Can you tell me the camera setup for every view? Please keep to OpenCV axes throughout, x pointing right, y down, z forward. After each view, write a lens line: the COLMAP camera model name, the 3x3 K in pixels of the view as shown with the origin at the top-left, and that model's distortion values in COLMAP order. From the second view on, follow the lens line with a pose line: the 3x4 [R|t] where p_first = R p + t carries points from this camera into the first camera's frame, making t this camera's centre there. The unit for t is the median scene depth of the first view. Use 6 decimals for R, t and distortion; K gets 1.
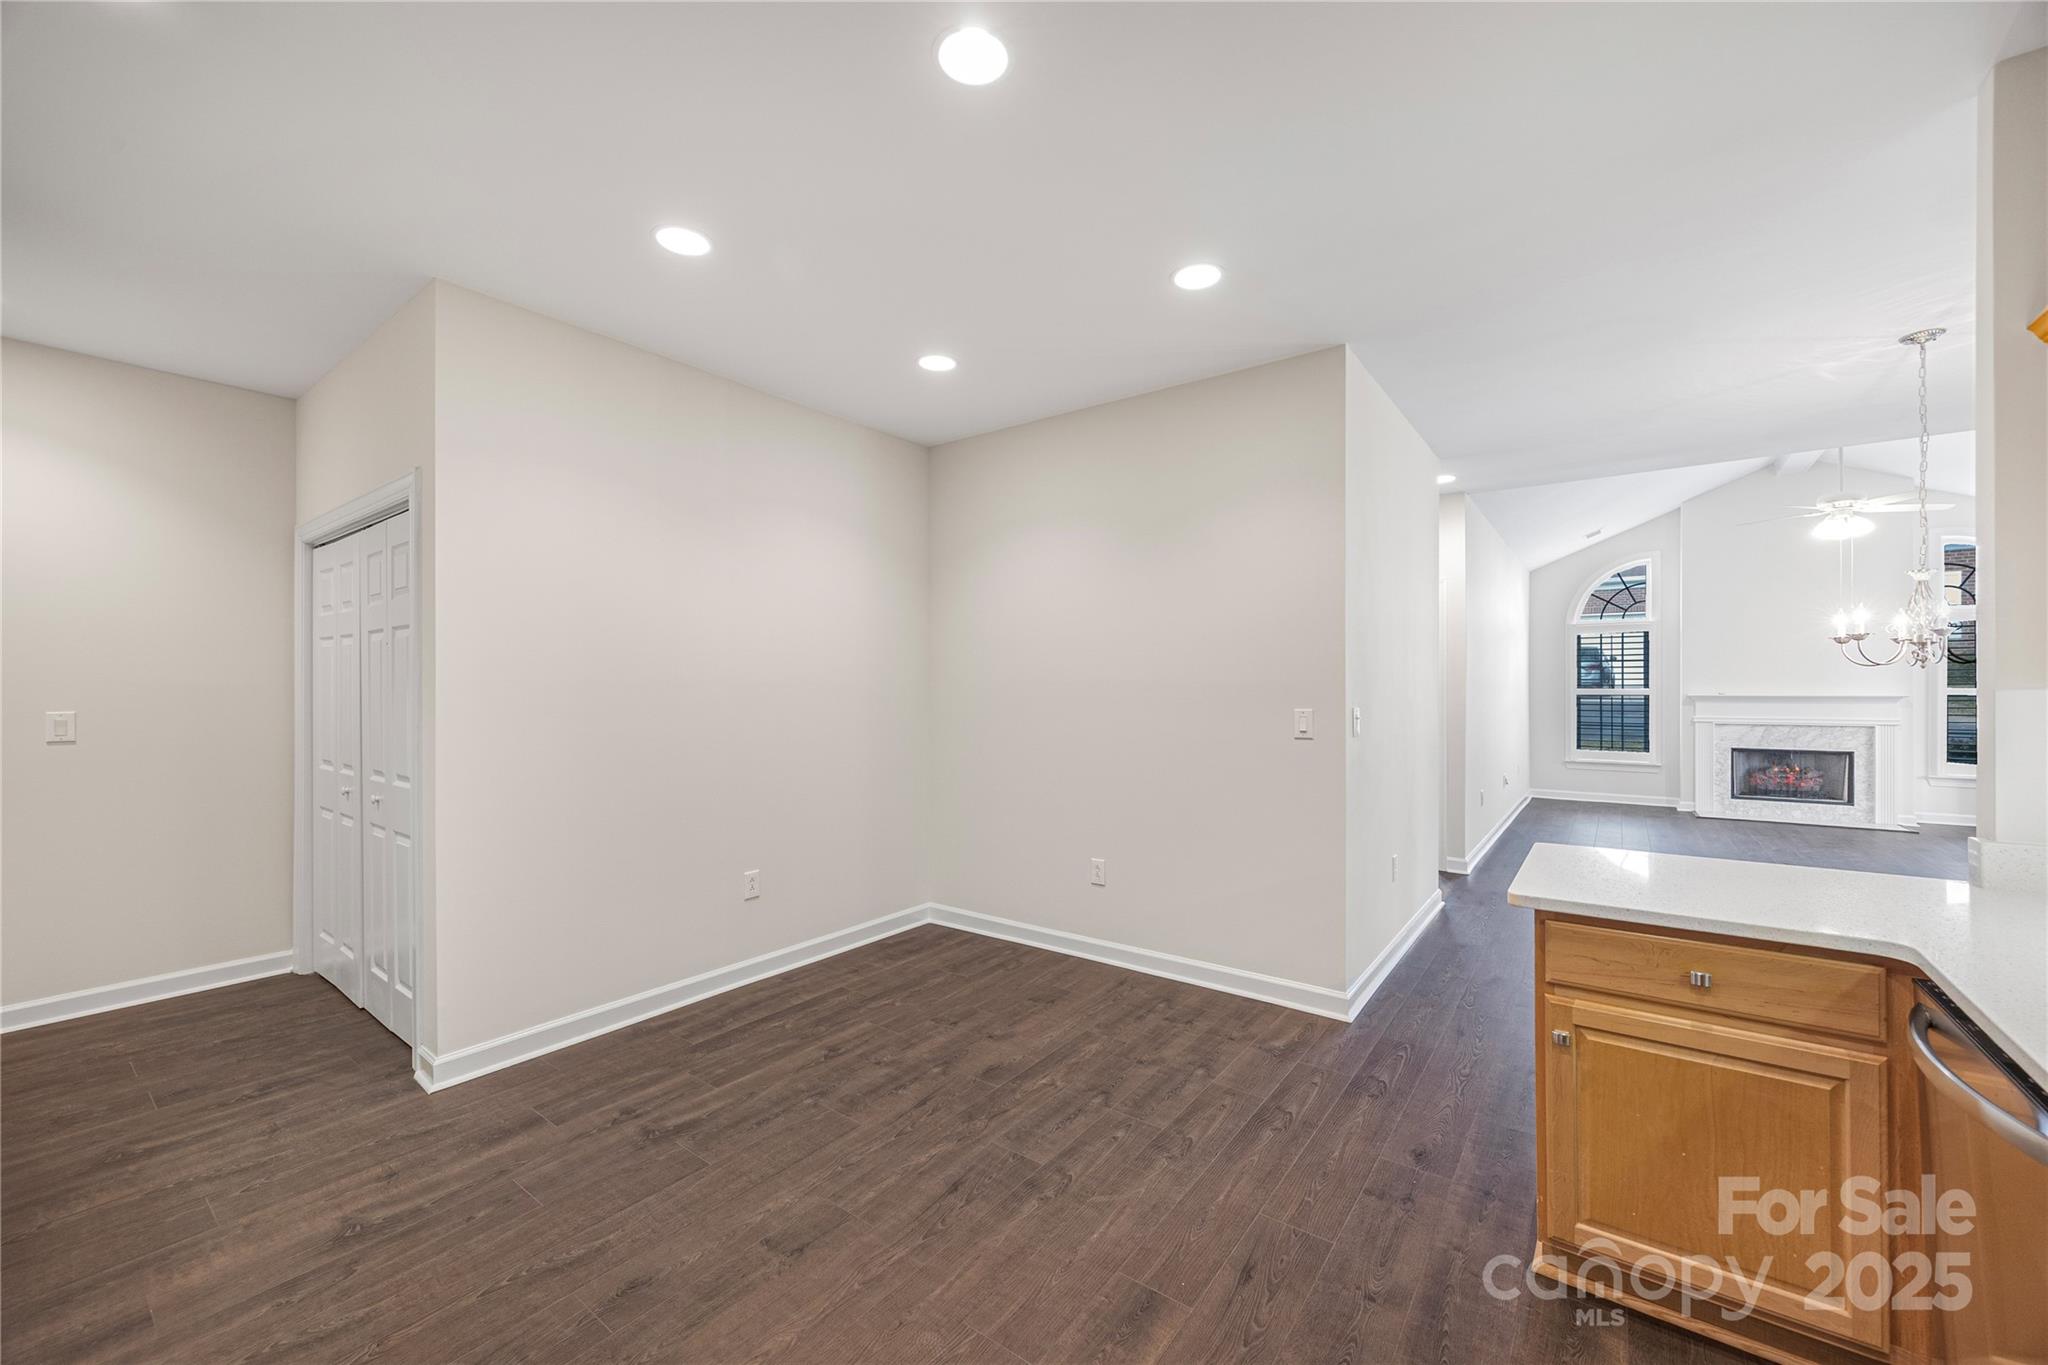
lens RADIAL K [[805.1, 0, 1028.0], [0, 805.1, 683.5], [0, 0, 1]] dist [-0.000447, -0.000736]
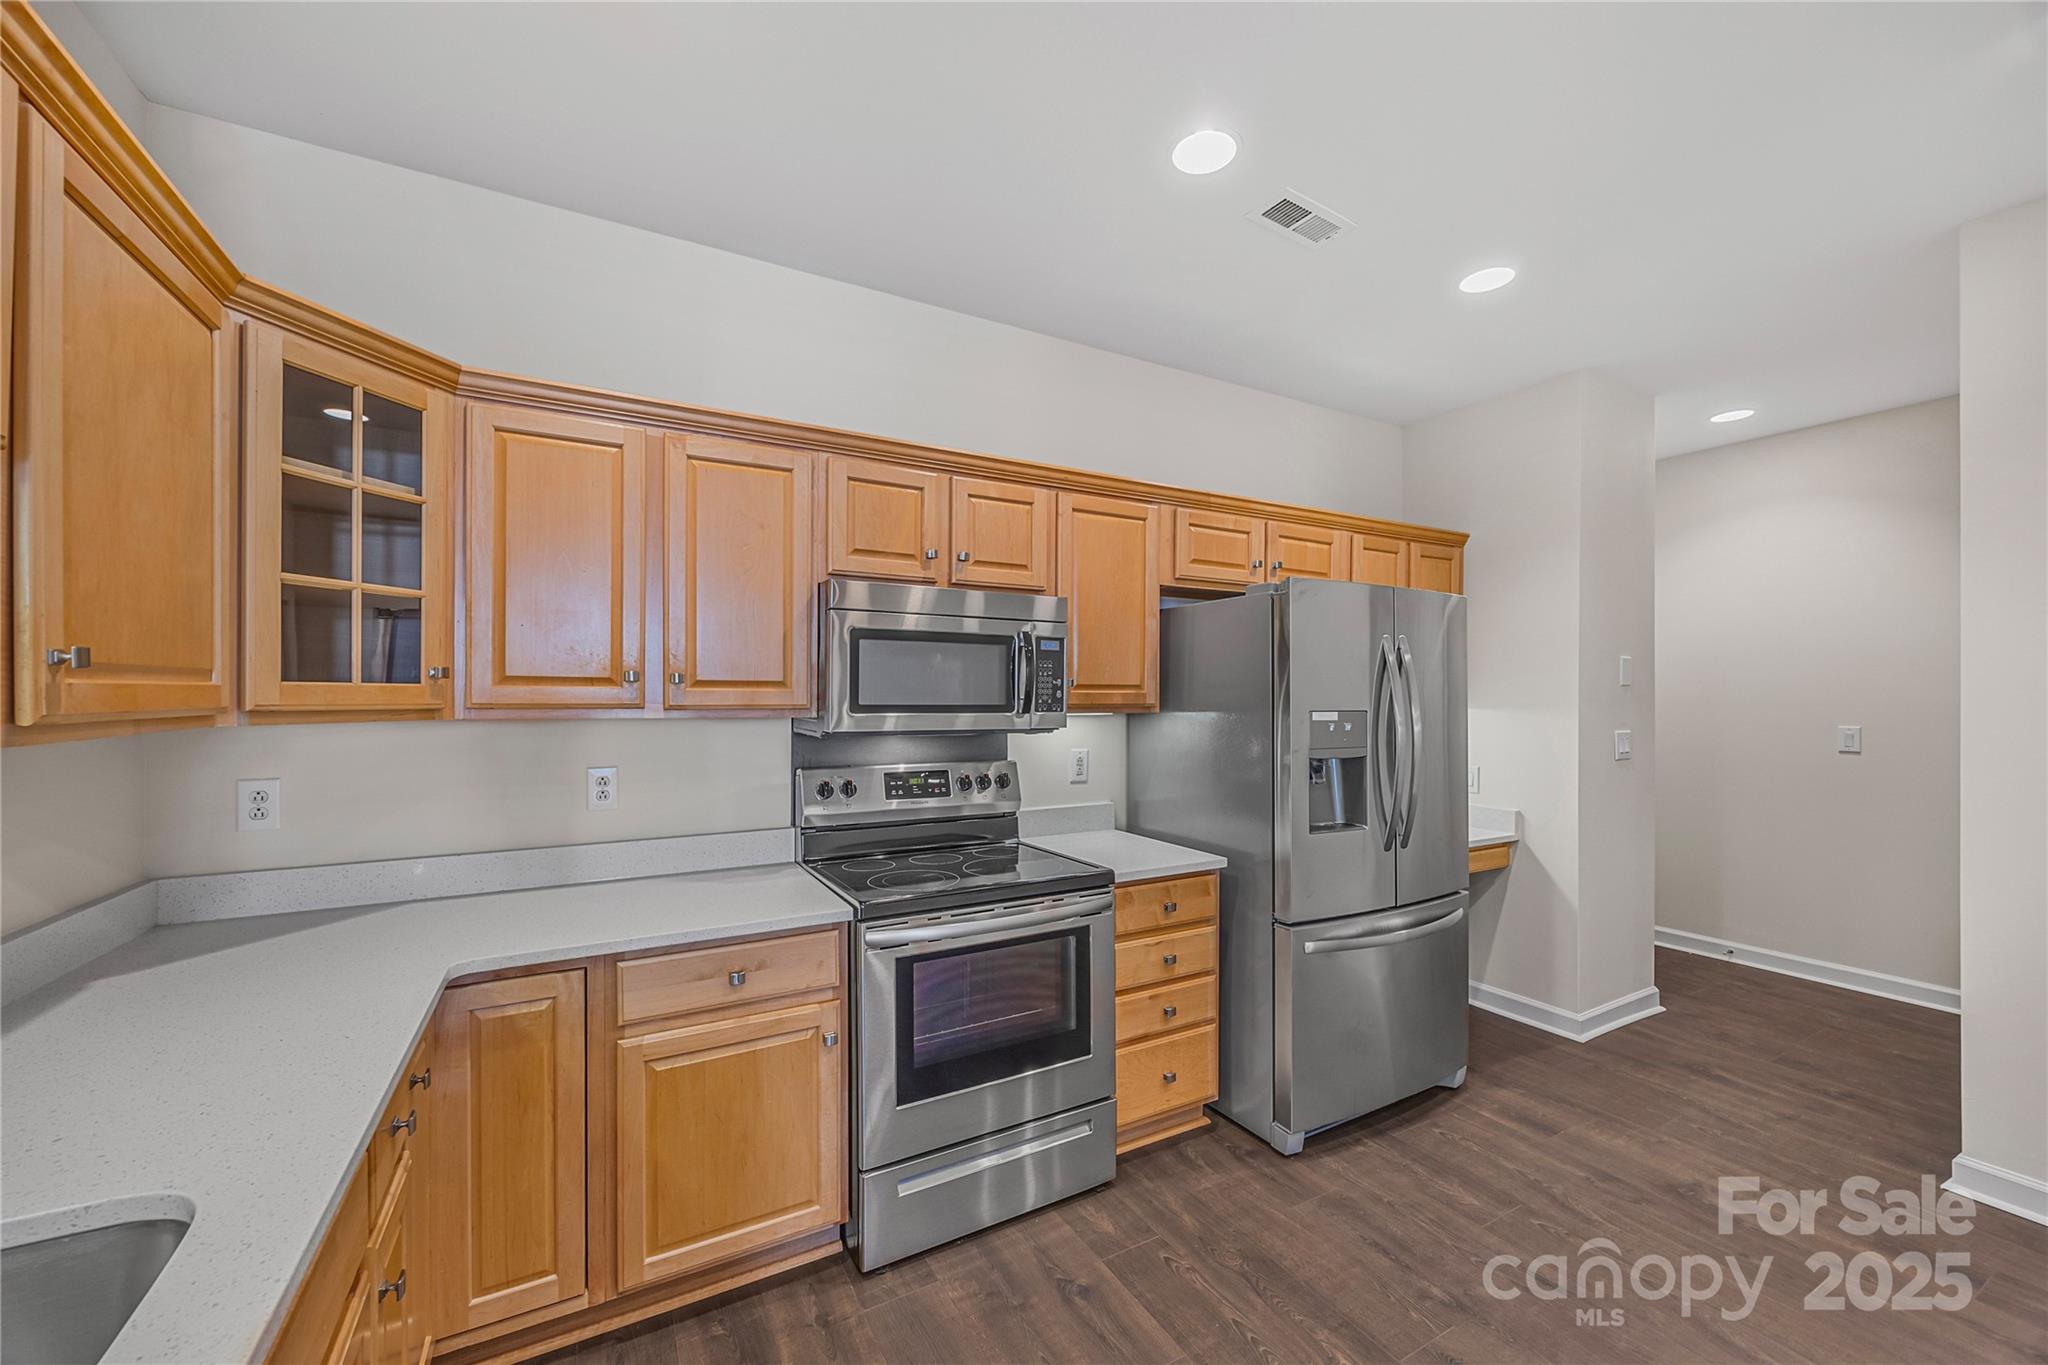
lens RADIAL K [[805.1, 0, 1033.1], [0, 805.1, 691.8], [0, 0, 1]] dist [-0.000447, -0.000736]
pose [[-0.404769, -0.001189, -0.914418, 0.492528], [0.002349, 0.999995, -0.002341, -0.021560], [0.914416, -0.003096, -0.404764, 0.529200]]
